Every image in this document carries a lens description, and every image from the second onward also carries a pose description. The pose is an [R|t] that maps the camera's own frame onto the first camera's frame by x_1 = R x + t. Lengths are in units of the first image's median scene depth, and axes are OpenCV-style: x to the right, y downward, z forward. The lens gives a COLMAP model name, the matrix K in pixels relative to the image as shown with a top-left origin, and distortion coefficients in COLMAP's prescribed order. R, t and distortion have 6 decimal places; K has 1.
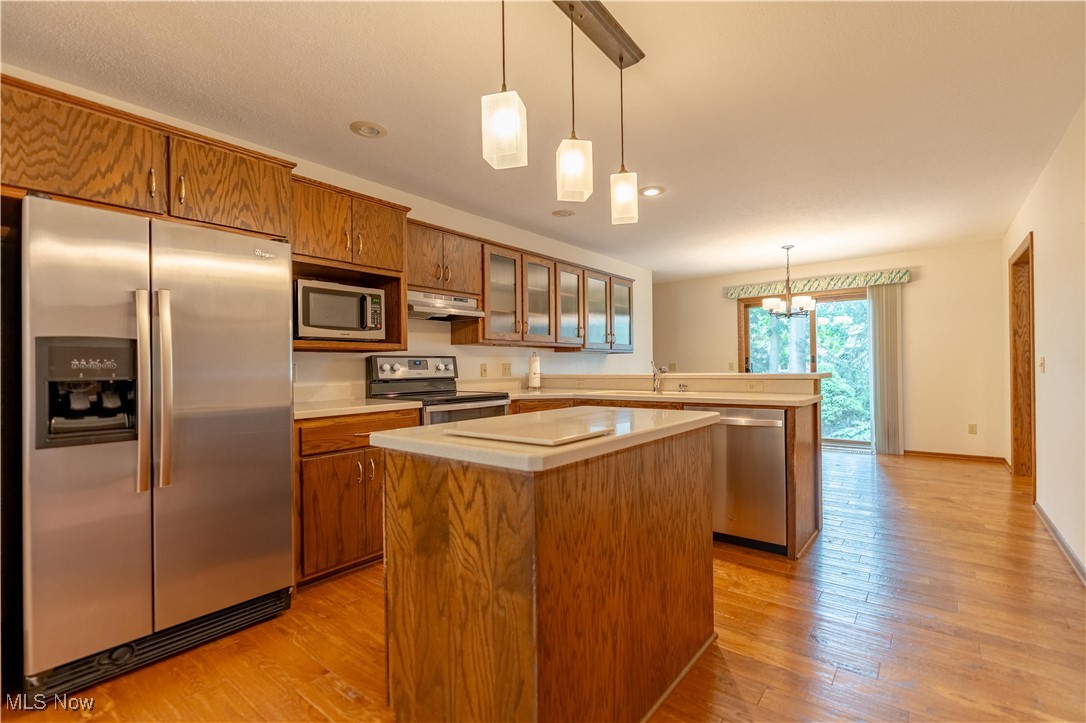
lens RADIAL K [[488.5, 0, 540.9], [0, 488.5, 363.7], [0, 0, 1]] dist [-0.010027, 0.002033]
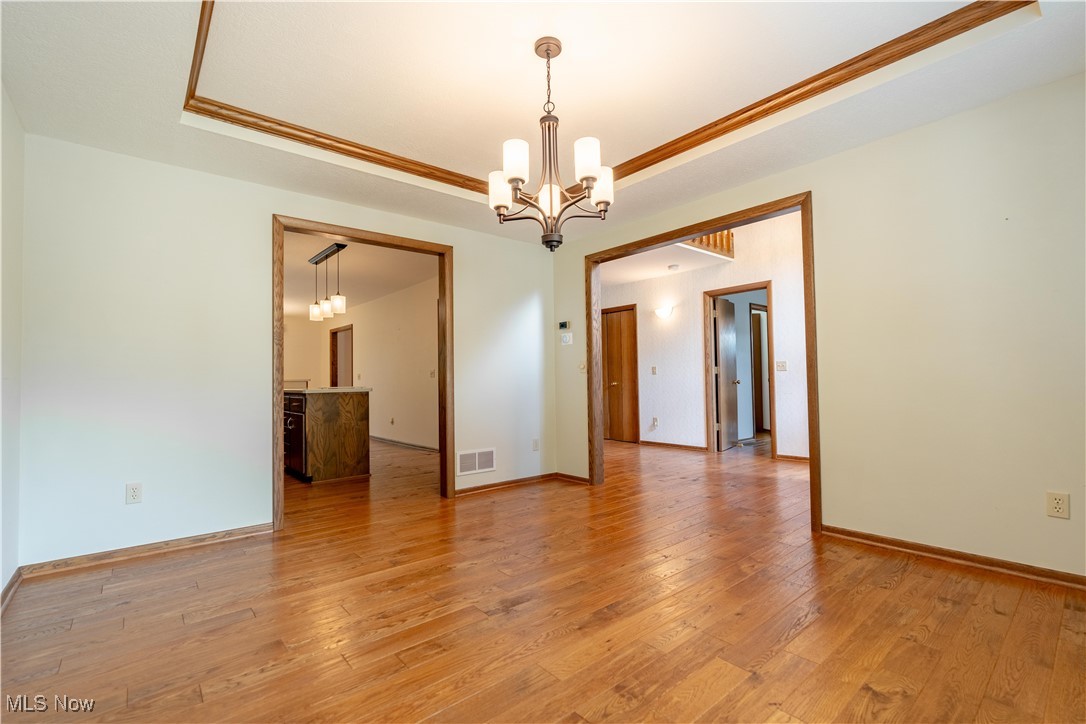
lens RADIAL K [[488.5, 0, 545.5], [0, 488.5, 370.4], [0, 0, 1]] dist [-0.010027, 0.002033]
pose [[0.181119, 0.033148, 0.982902, -3.526661], [-0.001092, 0.999438, -0.033505, 0.139903], [-0.983461, 0.004995, 0.181053, -1.216788]]
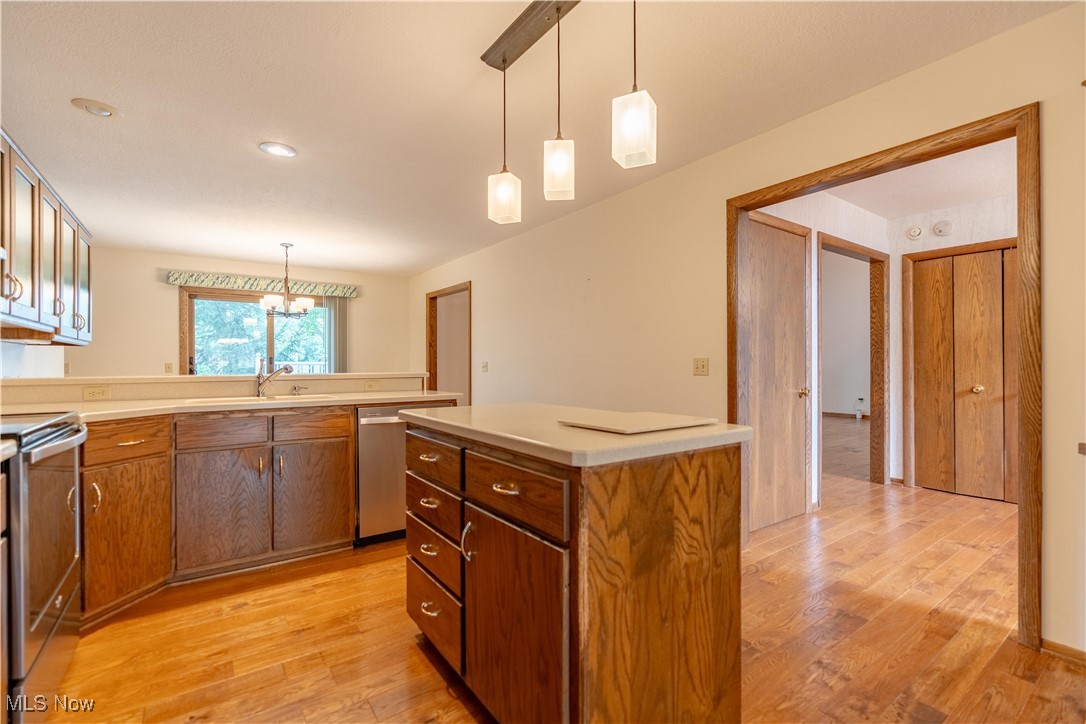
lens RADIAL K [[488.5, 0, 540.2], [0, 488.5, 364.6], [0, 0, 1]] dist [-0.010027, 0.002033]
pose [[0.271557, 0.011628, 0.962352, -1.173572], [-0.006137, 0.999928, -0.010351, 0.029043], [-0.962403, -0.003096, 0.271609, 0.972233]]
